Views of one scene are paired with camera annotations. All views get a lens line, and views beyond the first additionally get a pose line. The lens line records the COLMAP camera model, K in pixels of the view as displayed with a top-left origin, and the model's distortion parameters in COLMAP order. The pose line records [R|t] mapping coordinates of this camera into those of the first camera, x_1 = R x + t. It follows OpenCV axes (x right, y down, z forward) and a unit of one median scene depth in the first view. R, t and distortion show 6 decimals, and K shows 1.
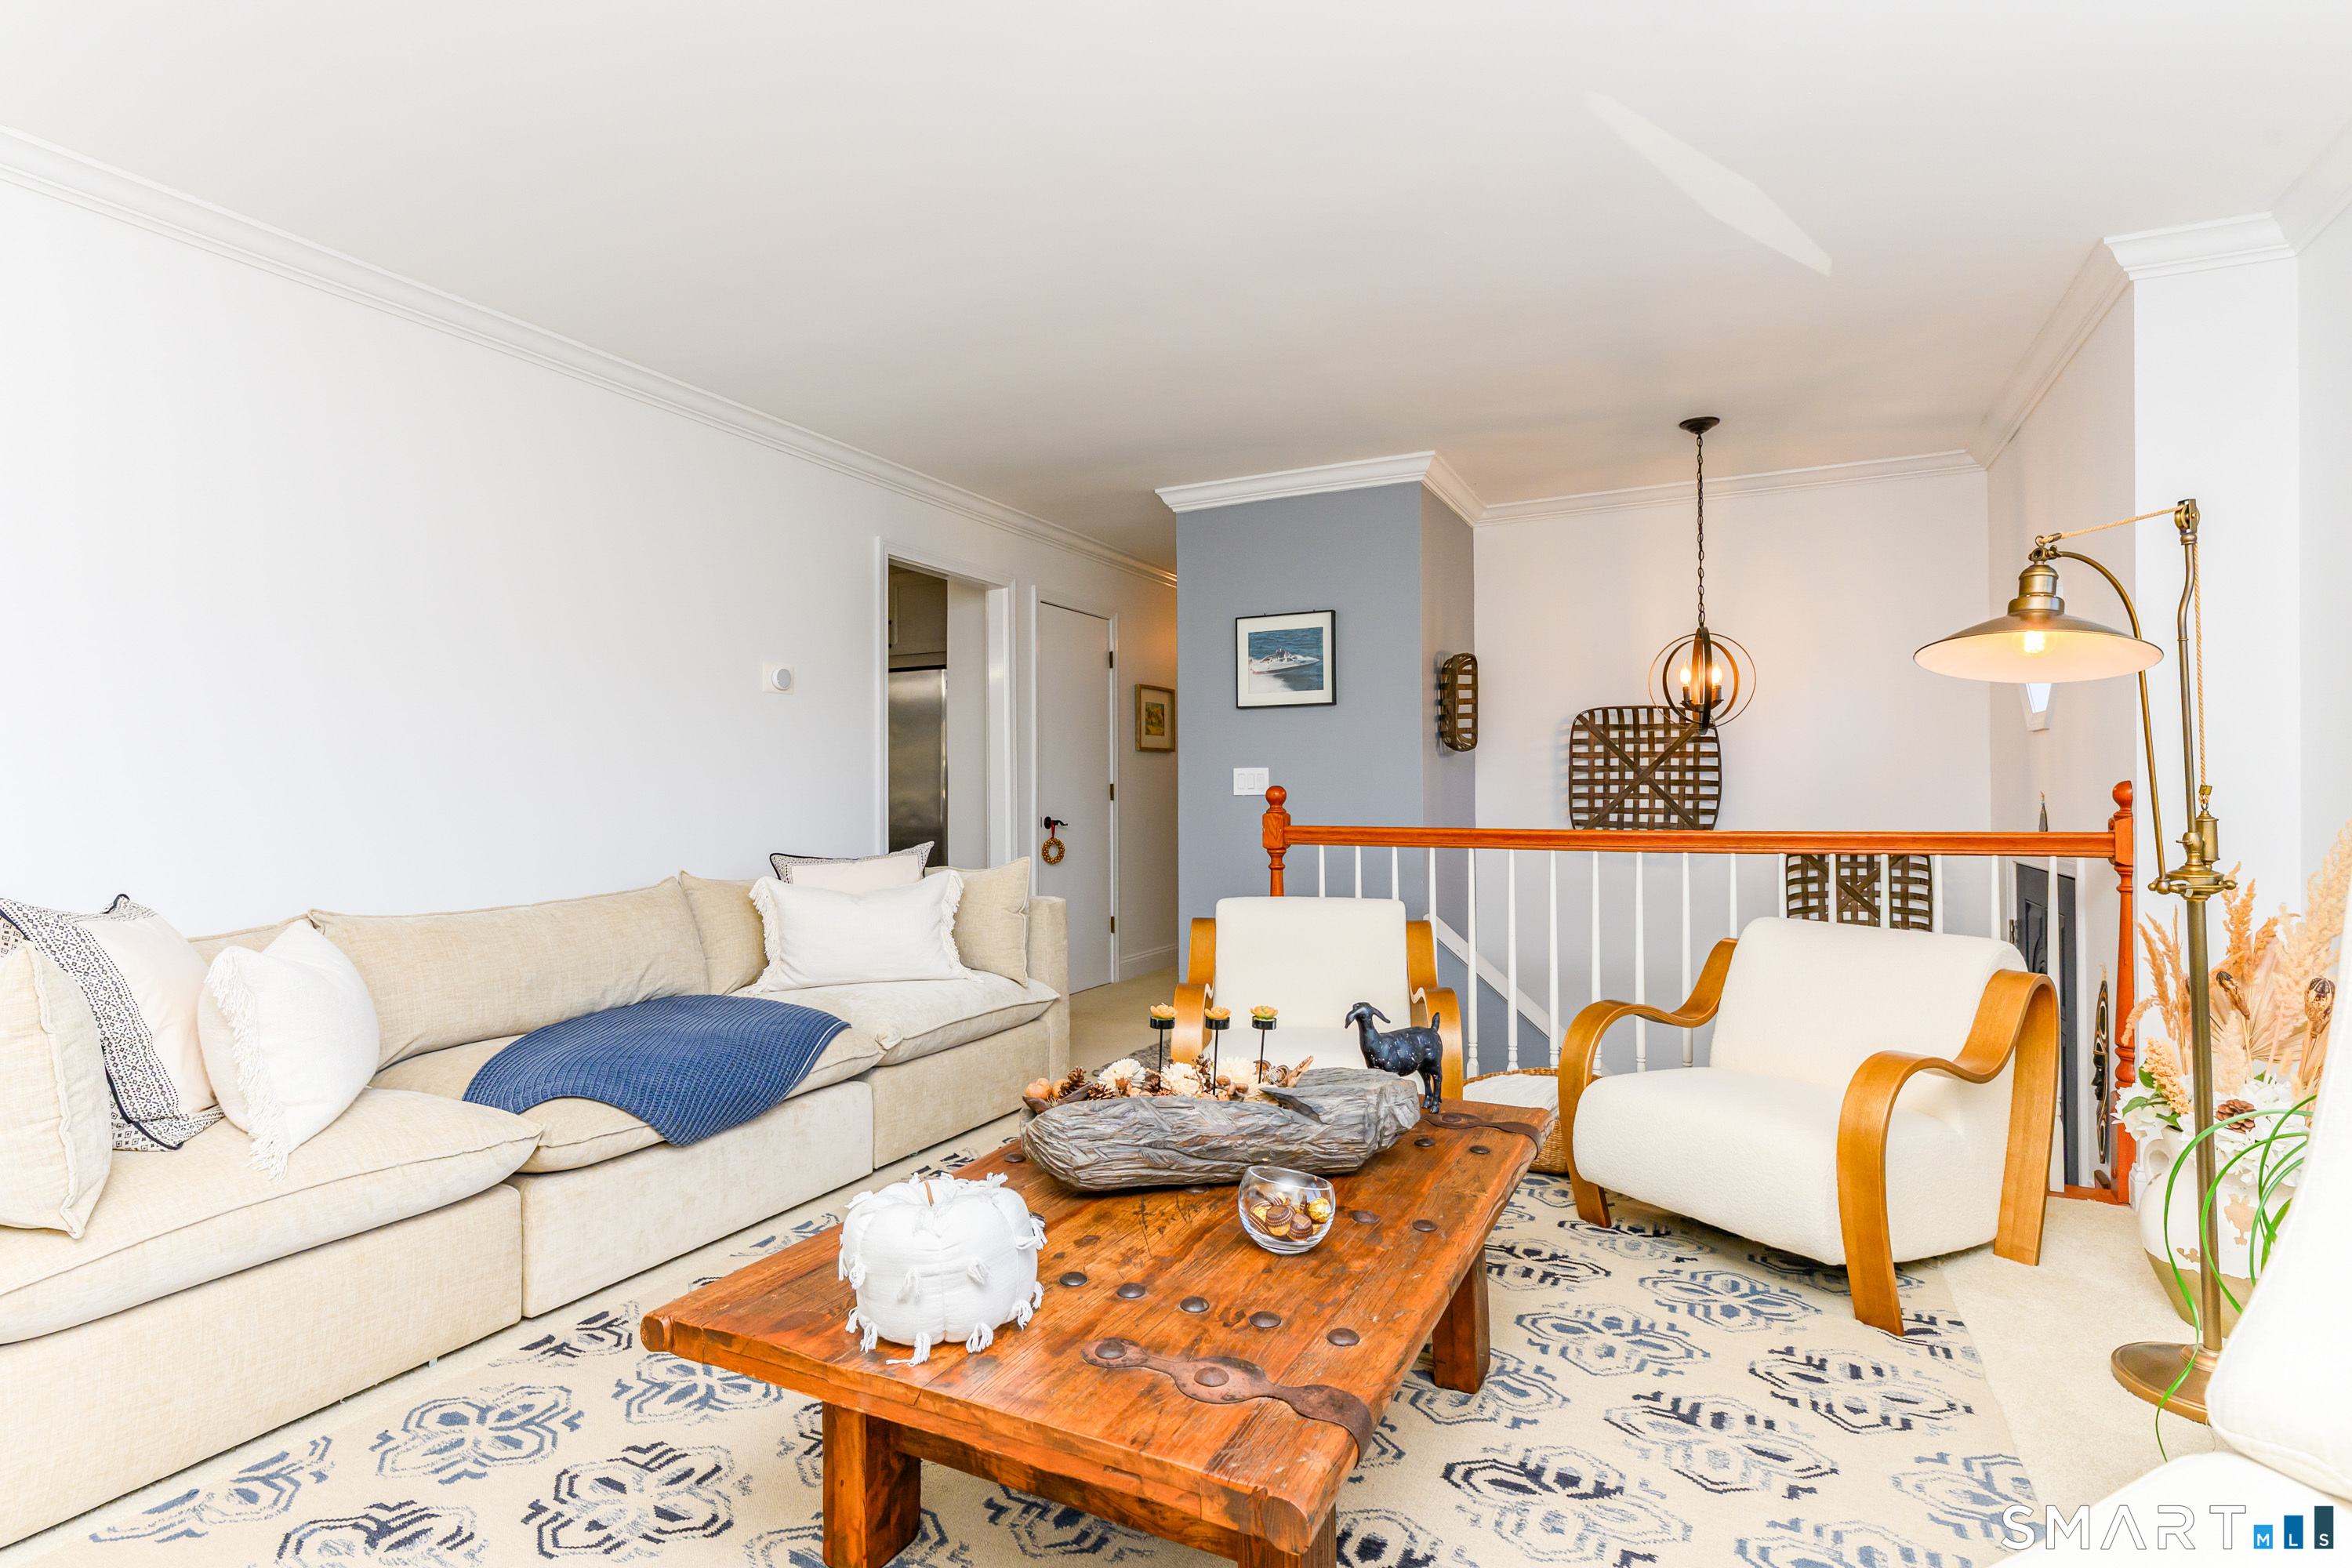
lens RADIAL K [[1136.3, 0, 1162.1], [0, 1136.3, 803.0], [0, 0, 1]] dist [-0.001240, 0.000264]
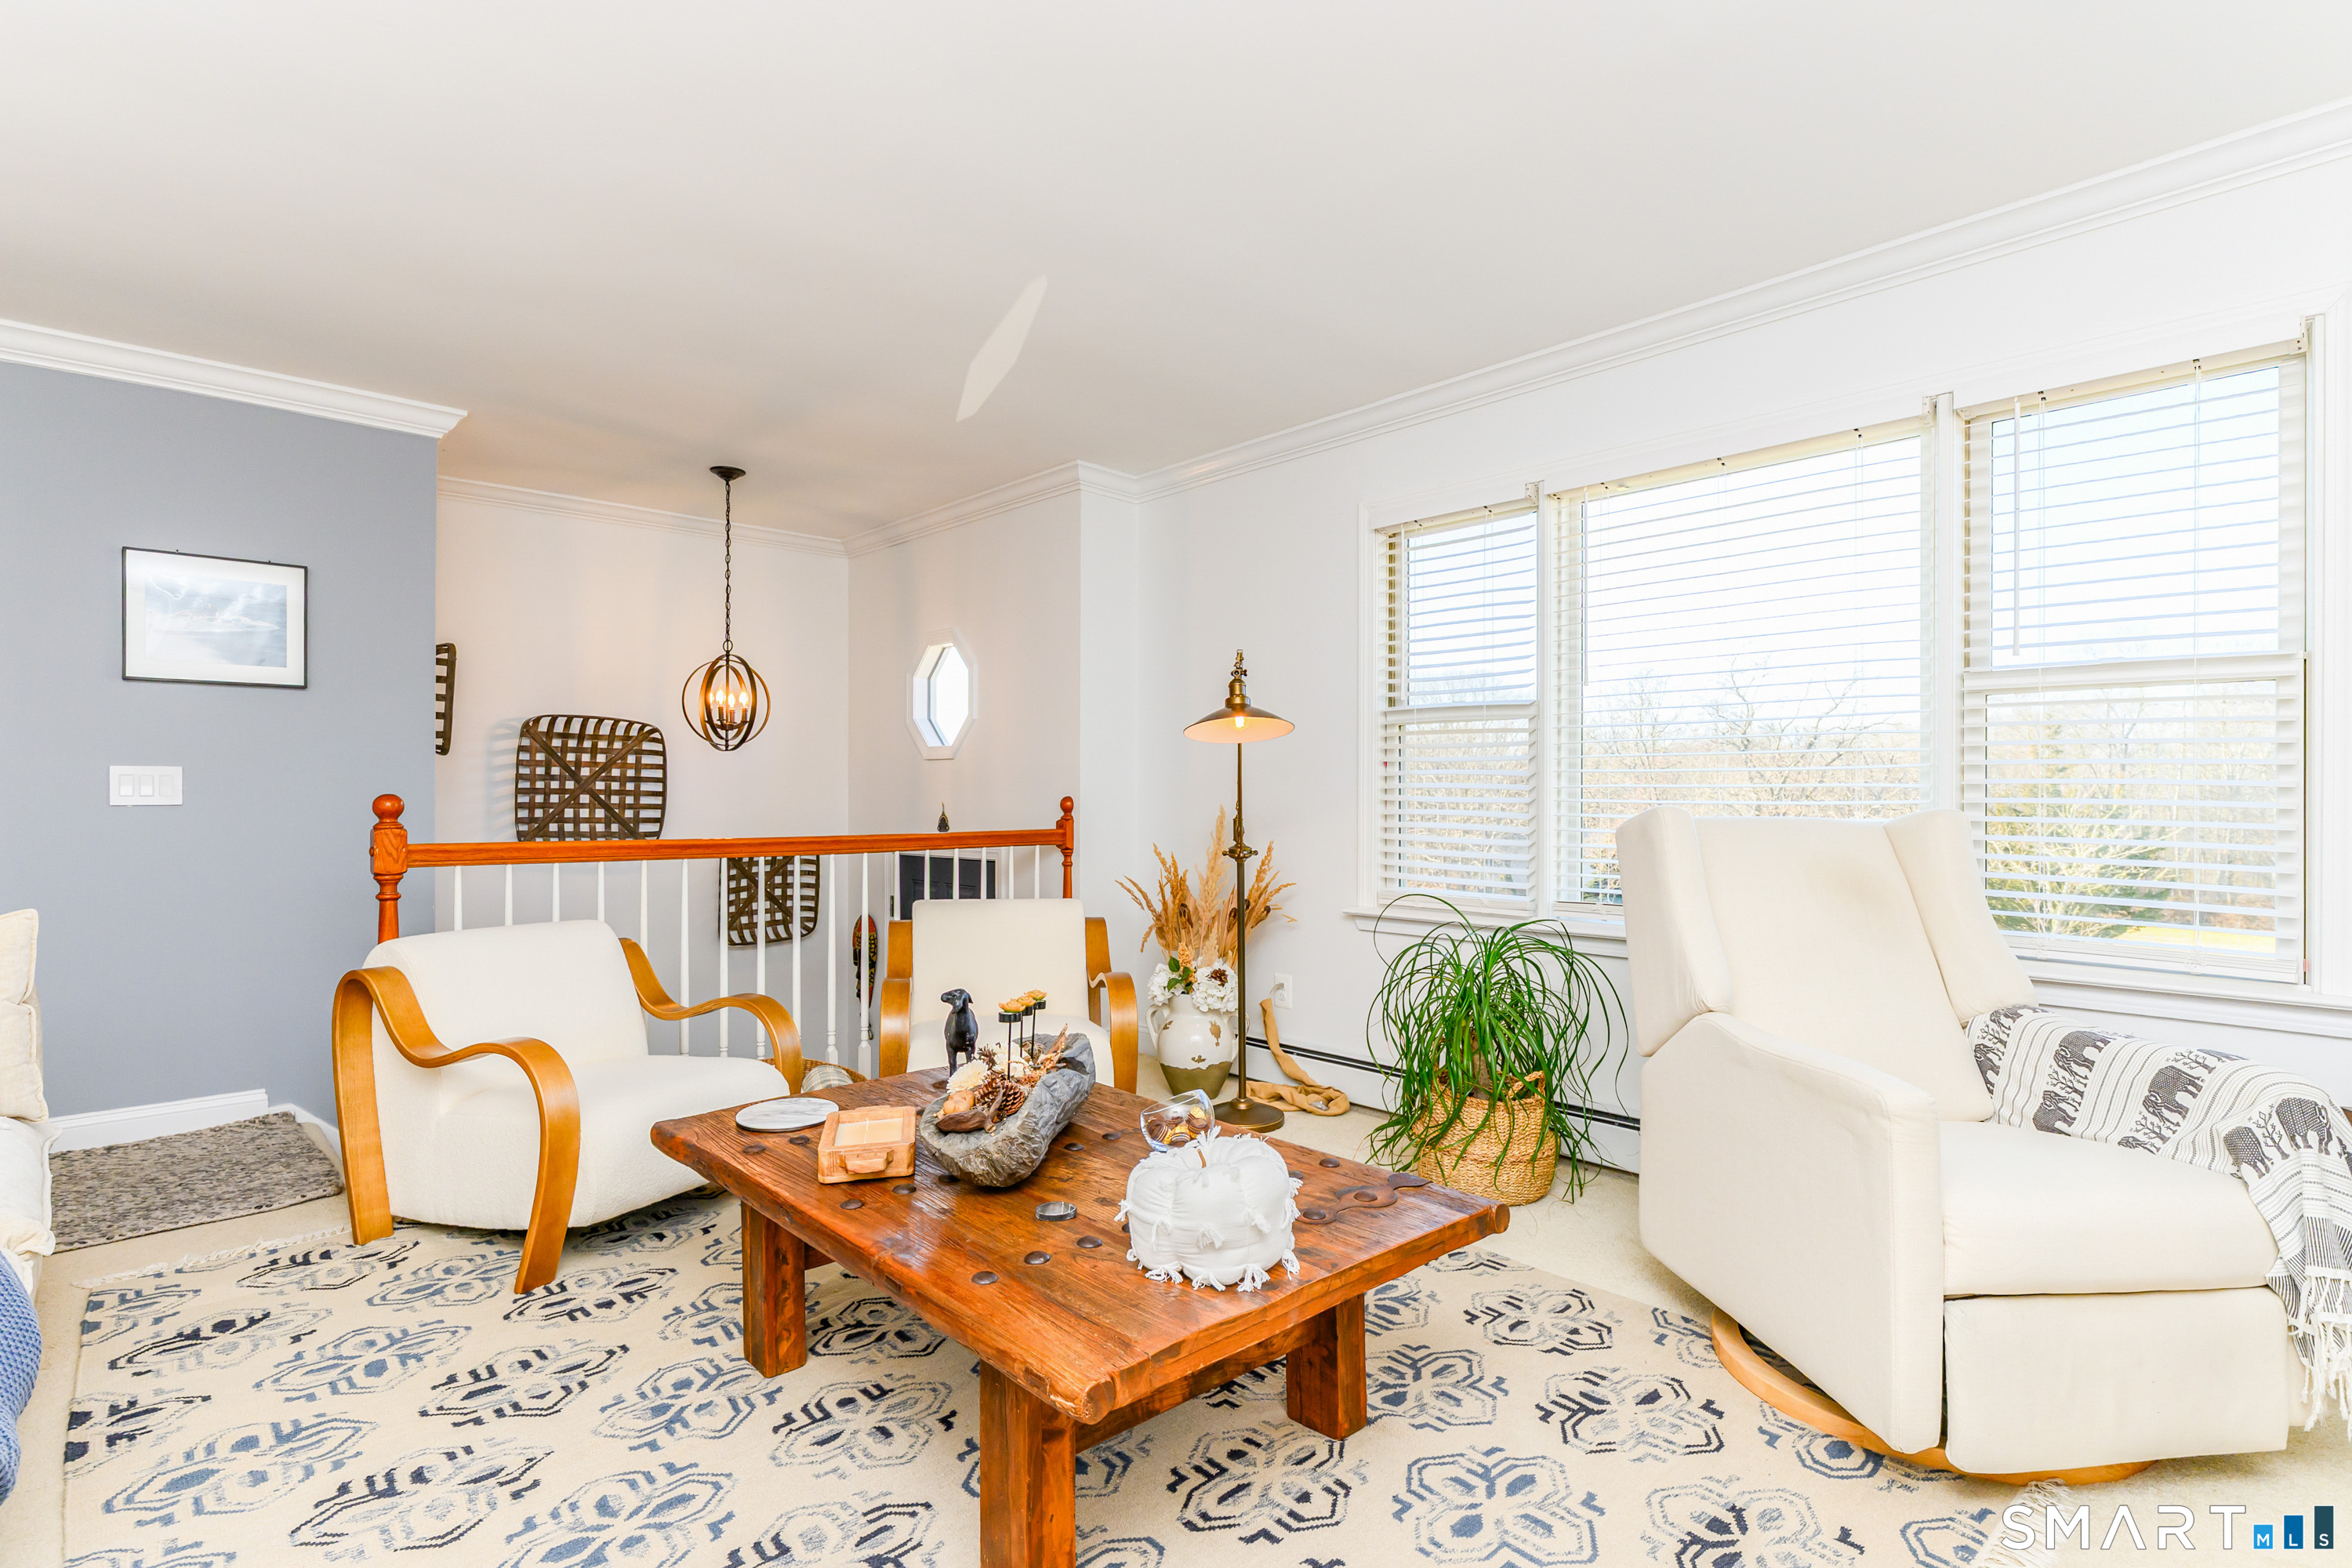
lens RADIAL K [[1162.4, 0, 1174.1], [0, 1162.4, 792.8], [0, 0, 1]] dist [0.000981, -0.000106]
pose [[0.341320, 0.007675, 0.939916, -0.363227], [0.006134, 0.999927, -0.010393, -0.003506], [-0.939927, 0.009313, 0.341248, 0.160766]]
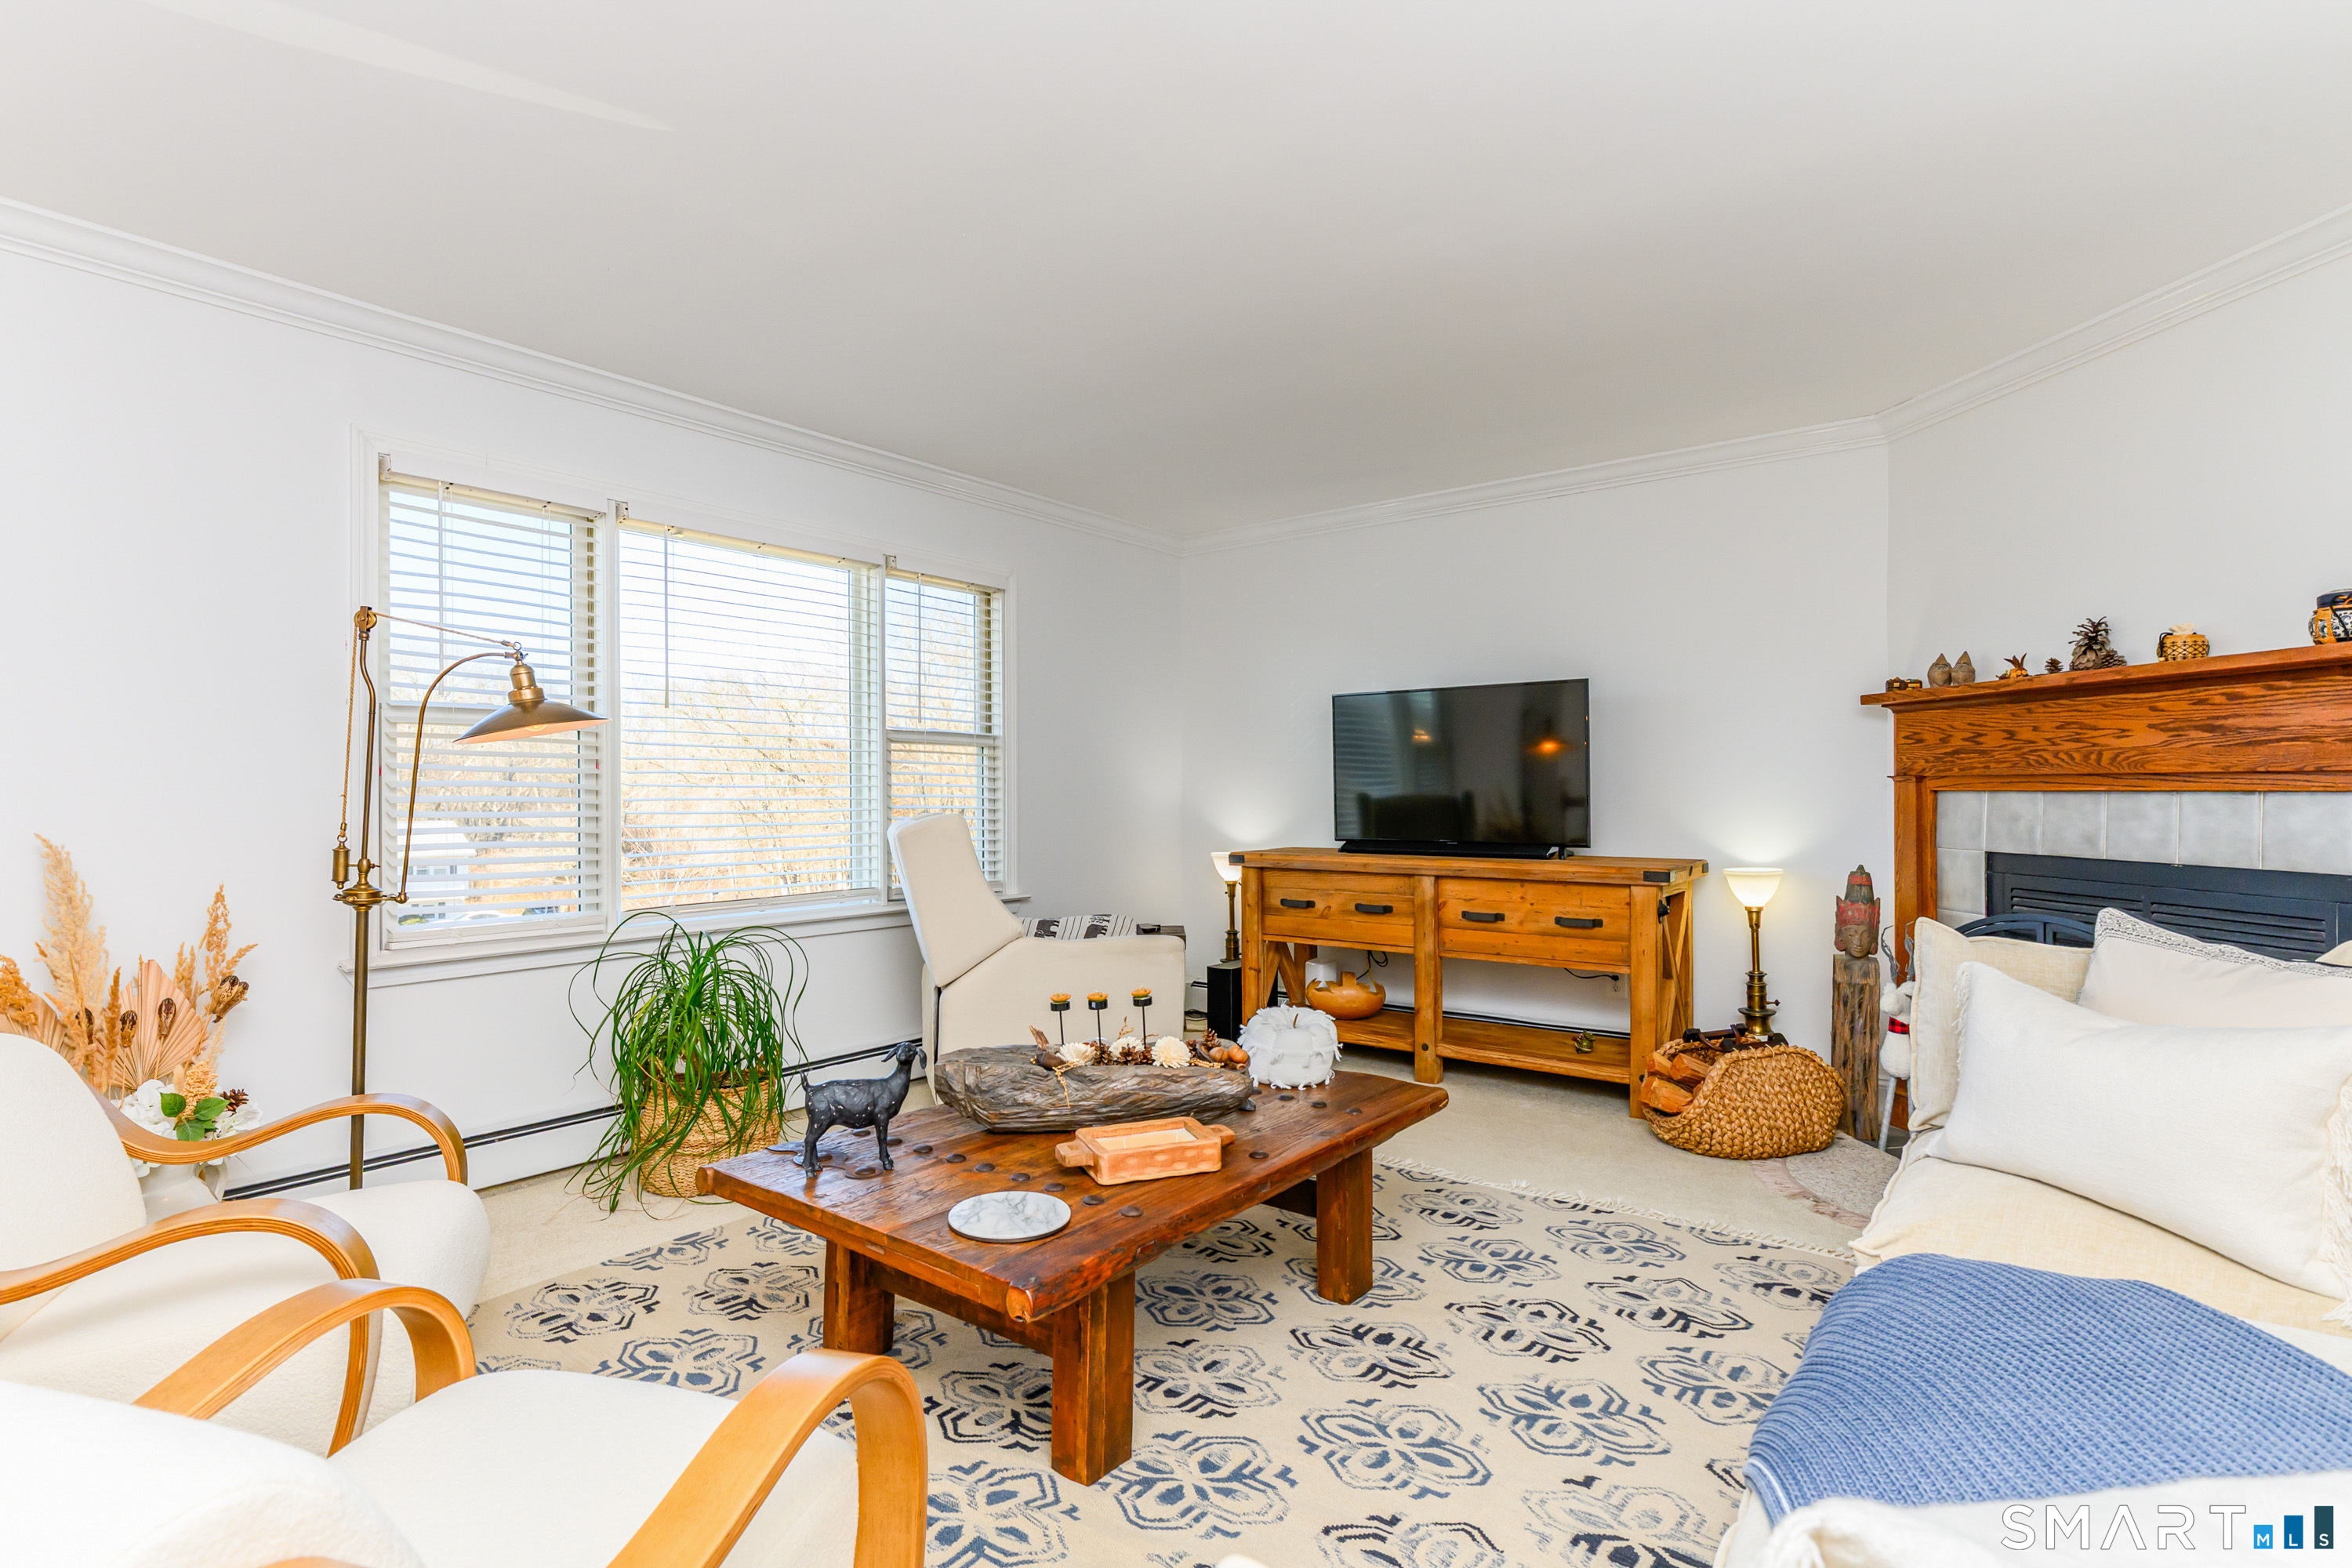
lens RADIAL K [[1116.2, 0, 1219.3], [0, 1116.2, 788.7], [0, 0, 1]] dist [-0.000151, 0.000379]
pose [[-0.984145, 0.001423, 0.177360, 1.367020], [0.002002, 0.999993, 0.003089, -0.090708], [-0.177354, 0.003395, -0.984141, 4.207983]]
